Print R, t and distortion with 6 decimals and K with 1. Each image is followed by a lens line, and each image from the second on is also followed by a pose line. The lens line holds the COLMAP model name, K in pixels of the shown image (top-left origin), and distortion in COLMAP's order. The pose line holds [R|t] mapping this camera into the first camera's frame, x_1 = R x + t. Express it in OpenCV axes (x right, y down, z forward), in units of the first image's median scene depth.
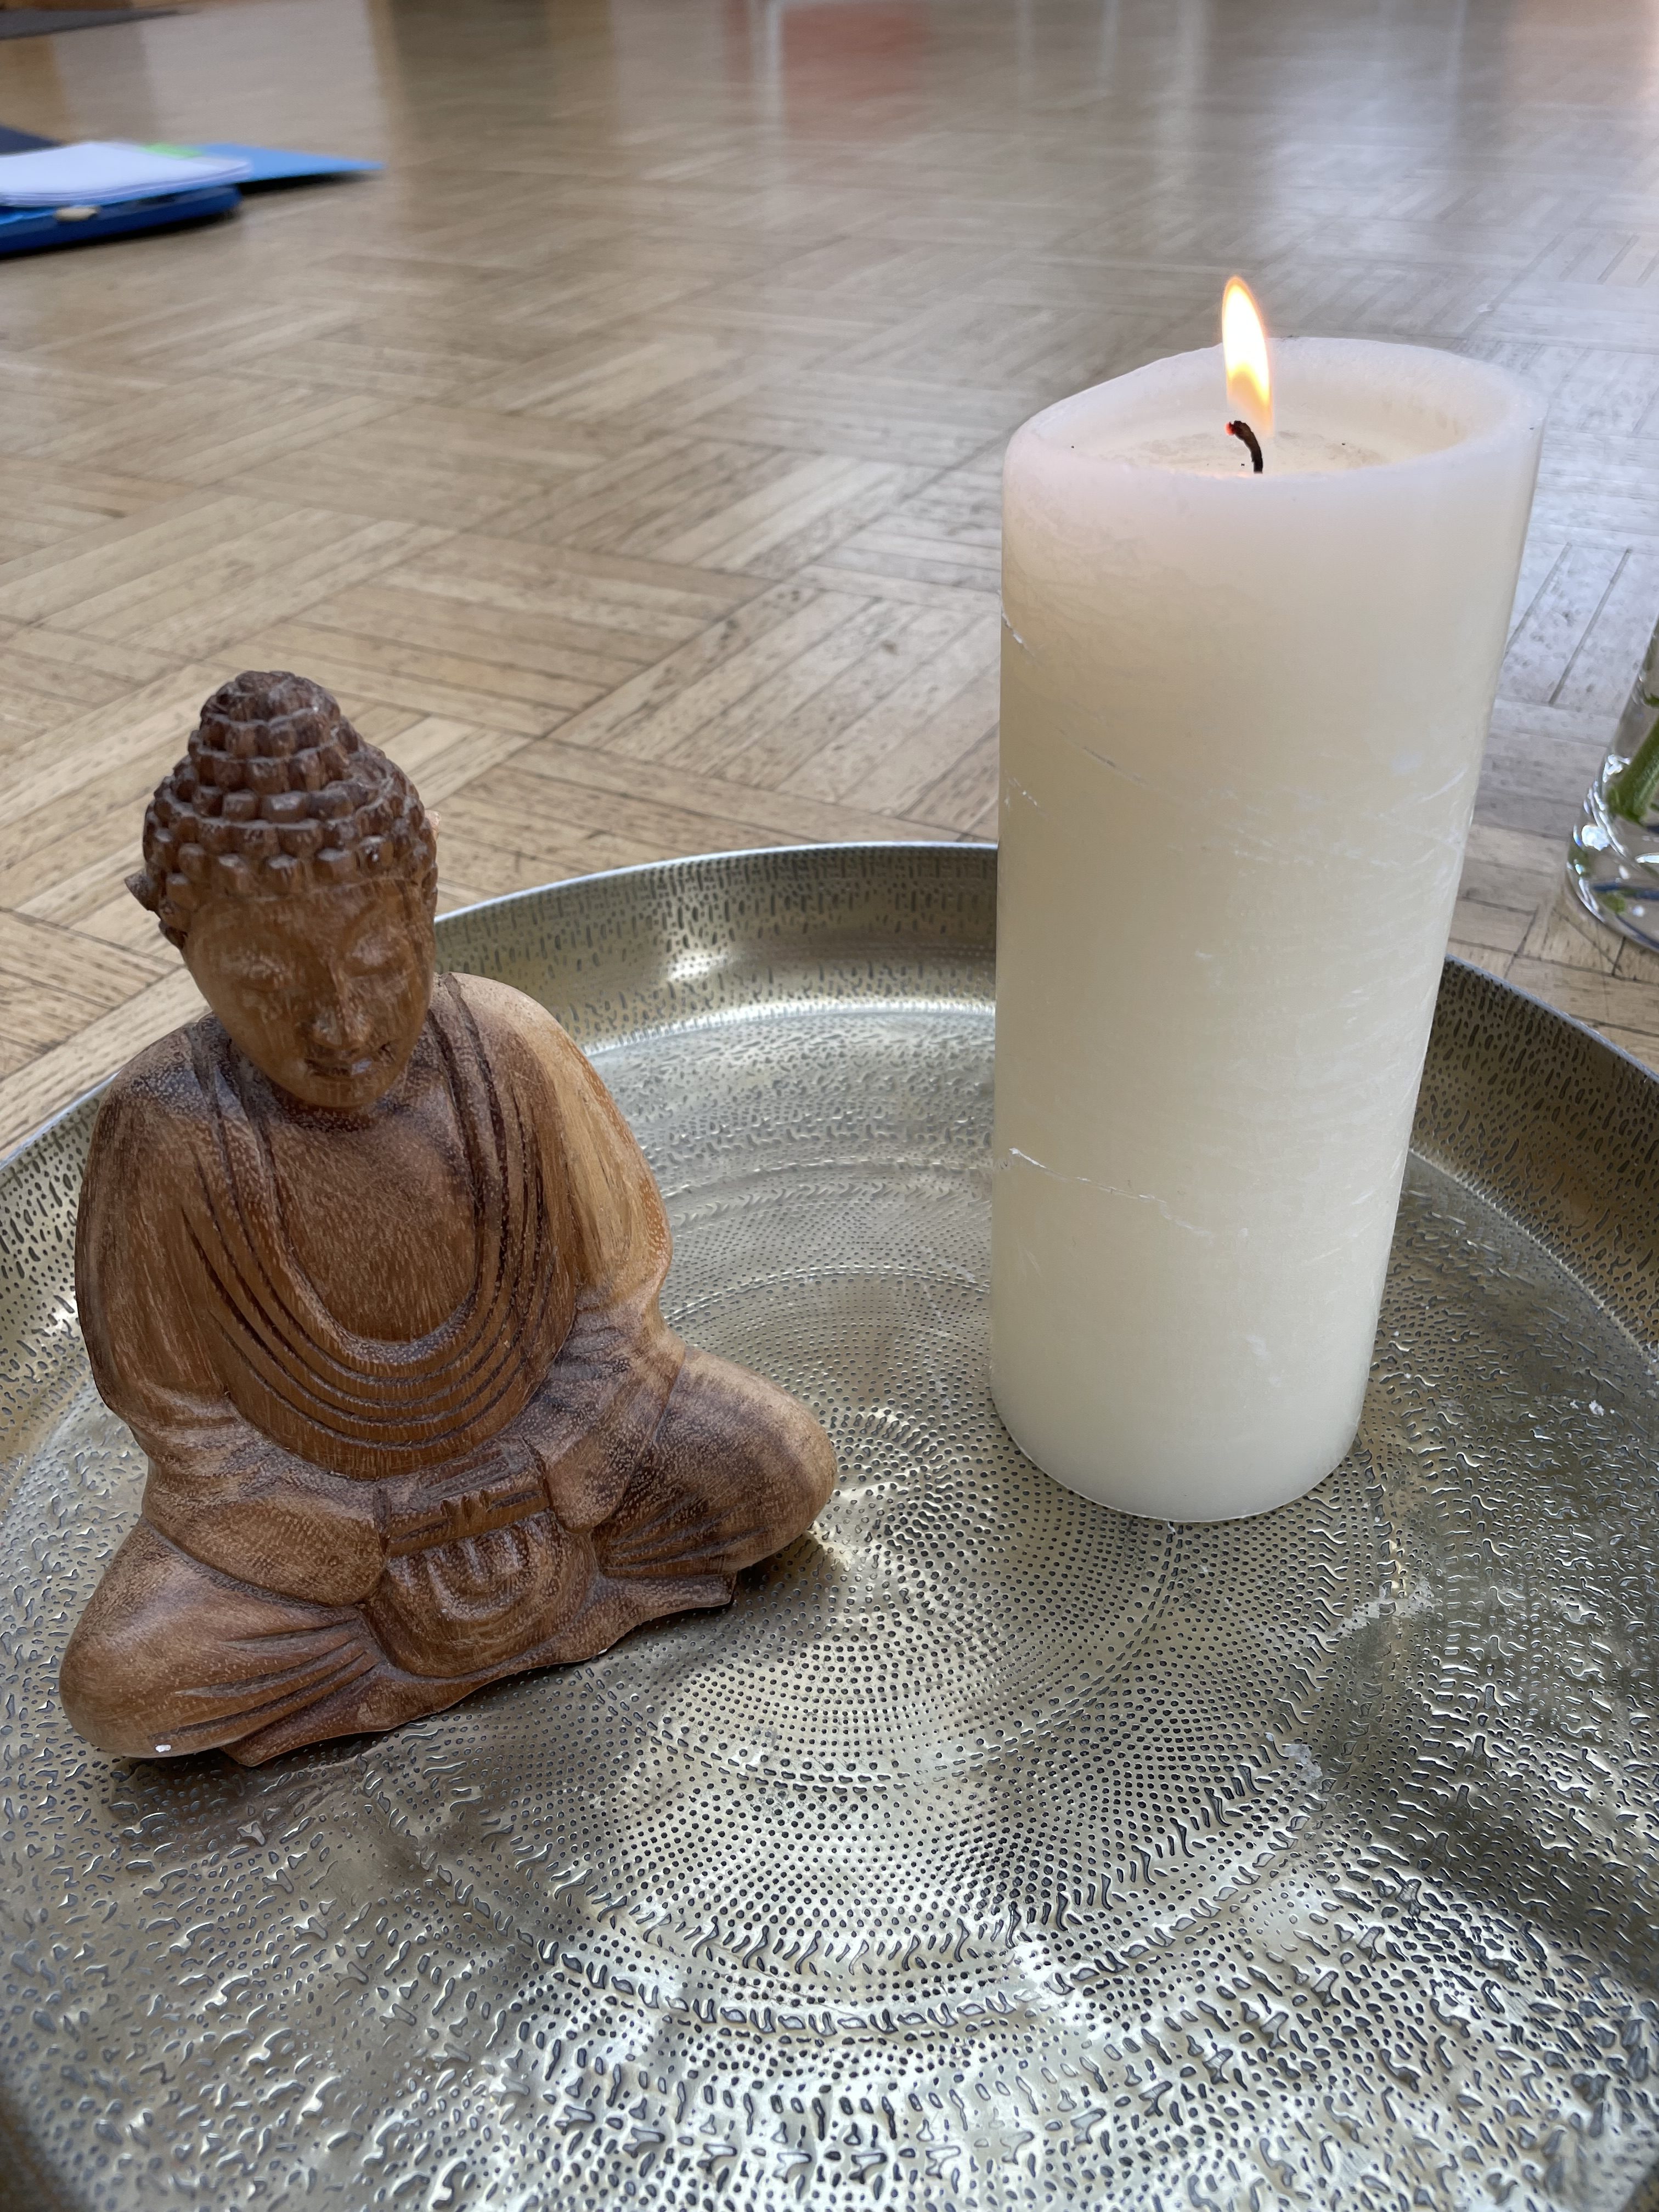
lens RADIAL K [[1698.4, 0, 829.5], [0, 1698.4, 1106.0], [0, 0, 1]] dist [0.083871, -0.119588]
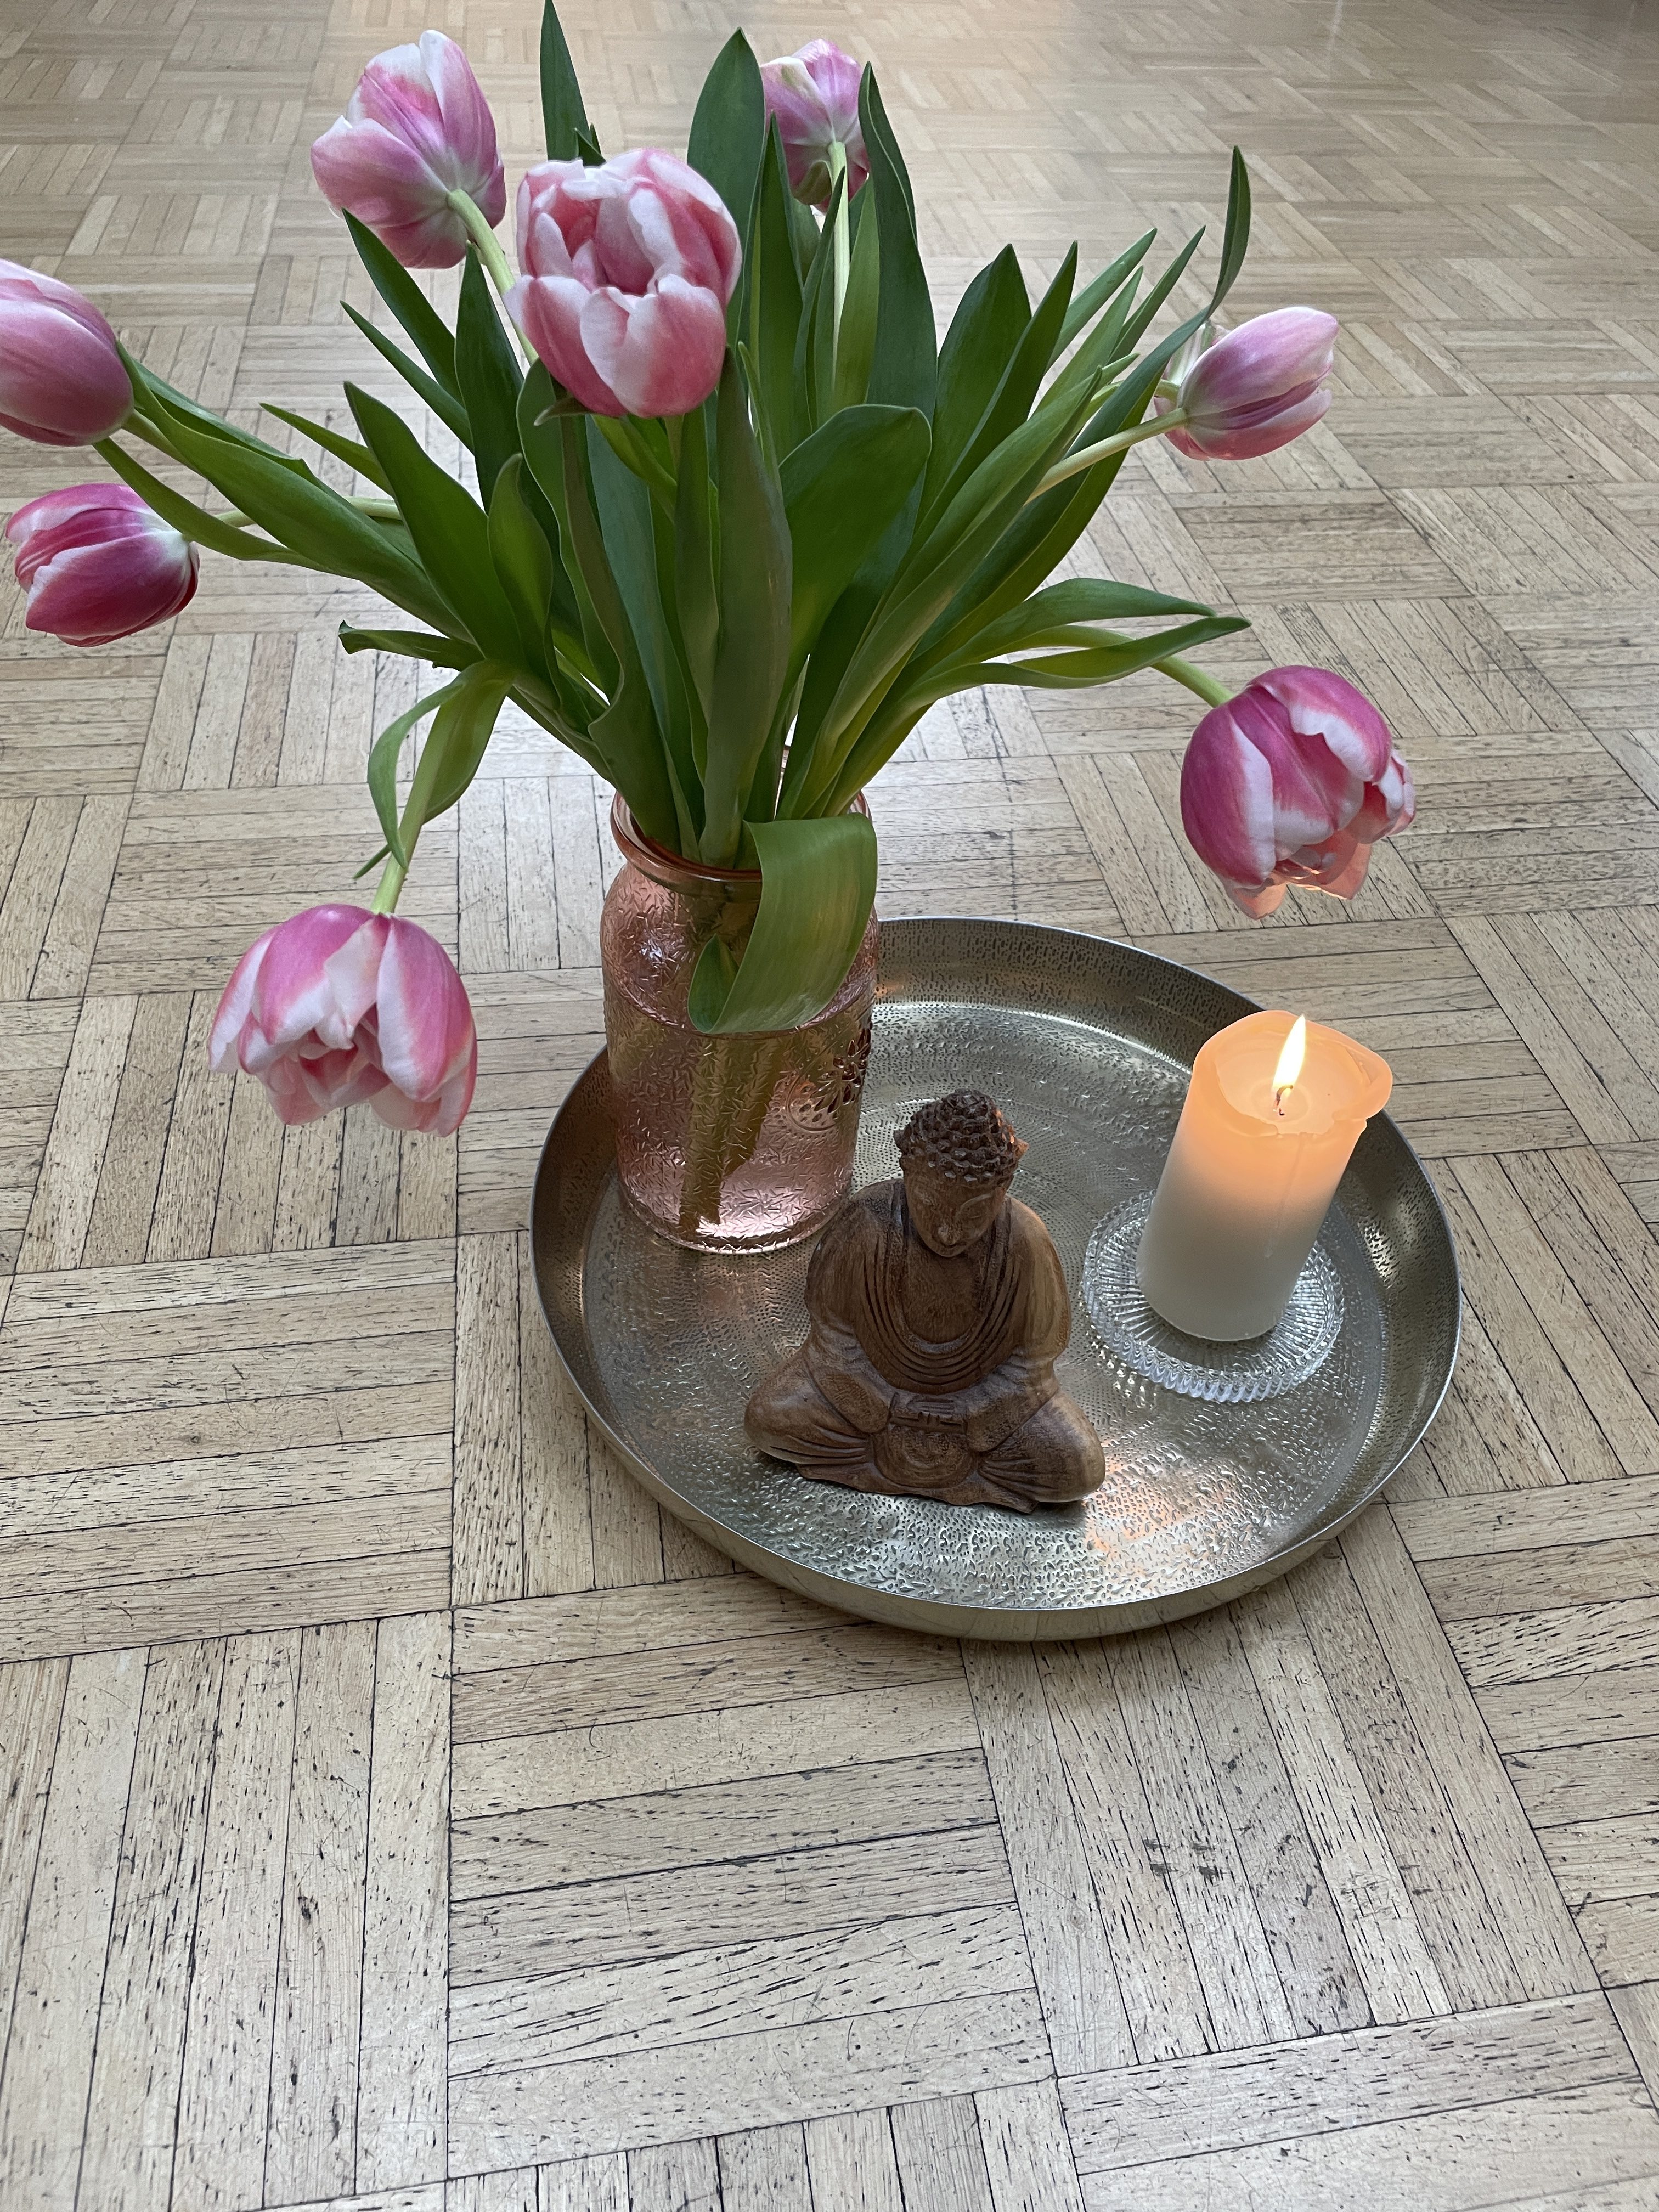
lens RADIAL K [[1698.4, 0, 829.5], [0, 1698.4, 1106.0], [0, 0, 1]] dist [0.083871, -0.119588]
pose [[0.859240, 0.392903, -0.327619, 0.235326], [-0.352698, 0.918856, 0.176939, -0.476313], [0.370555, -0.036483, 0.928094, -1.055740]]
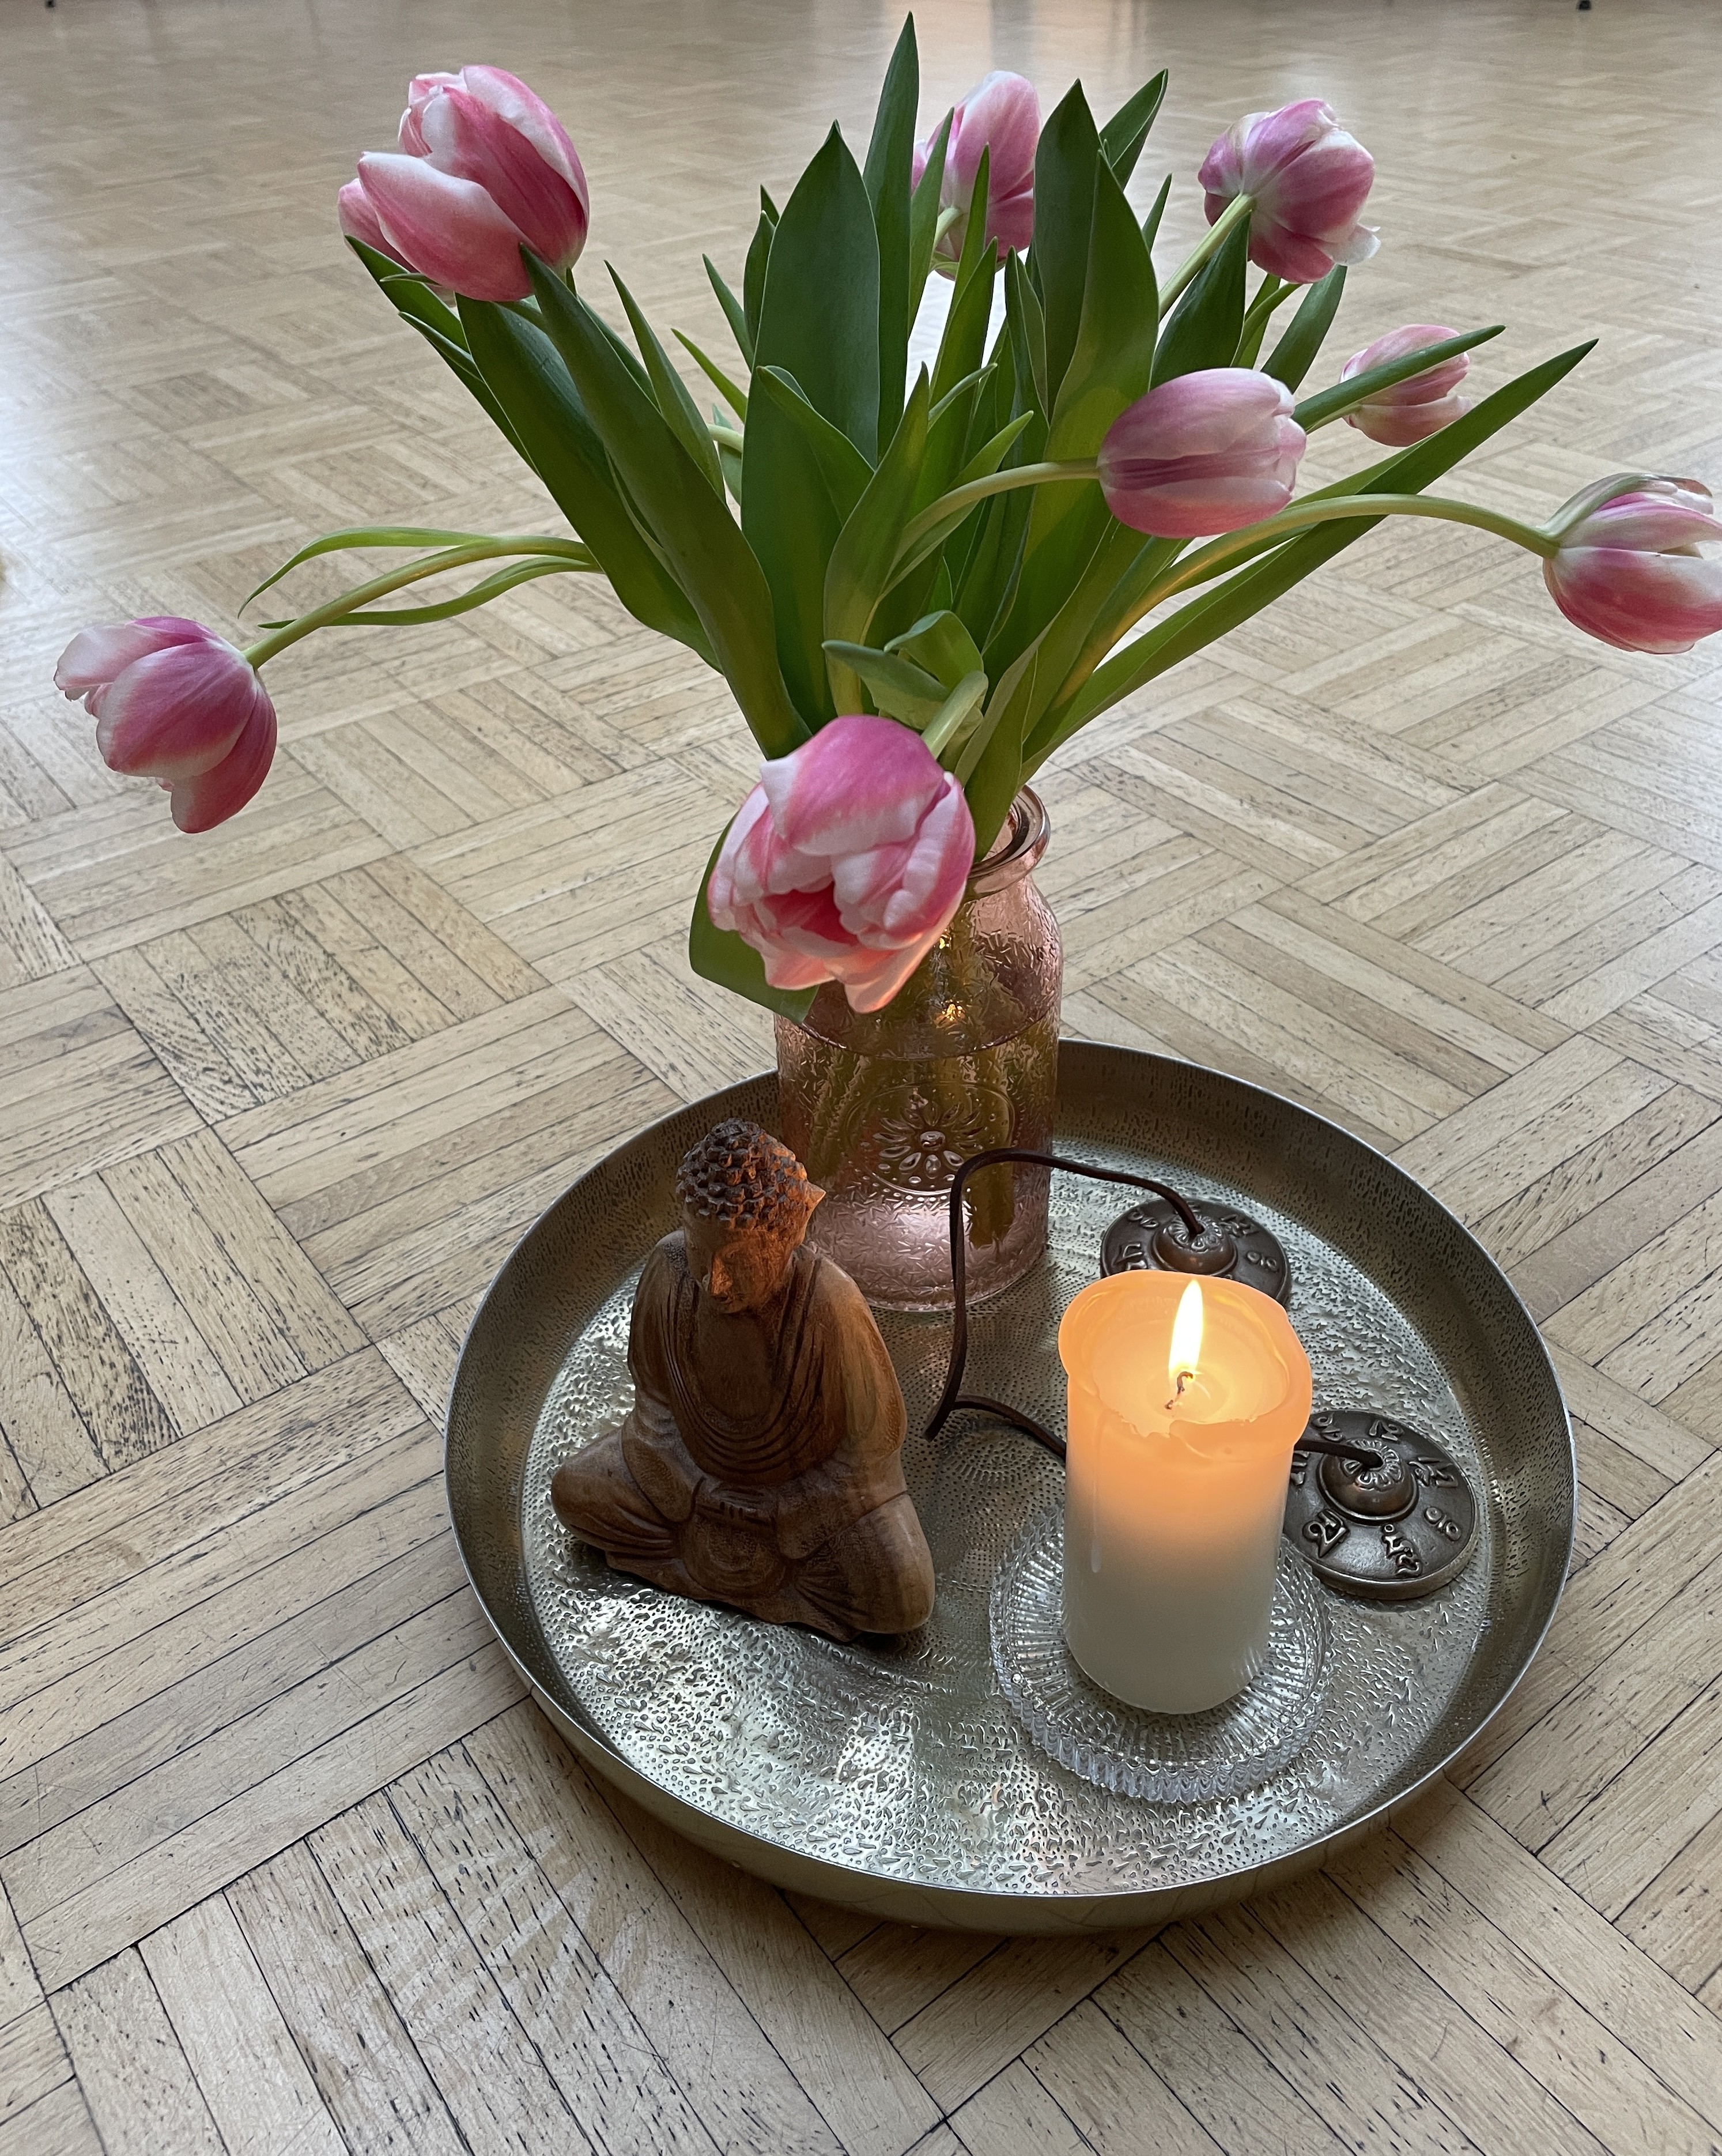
lens RADIAL K [[1759.9, 0, 843.7], [0, 1759.9, 1010.9], [0, 0, 1]] dist [0.091638, -0.109373]
pose [[0.731019, 0.387975, -0.561326, 0.780870], [-0.391603, 0.912209, 0.120510, -0.568501], [0.558802, 0.131722, 0.818774, -0.627241]]
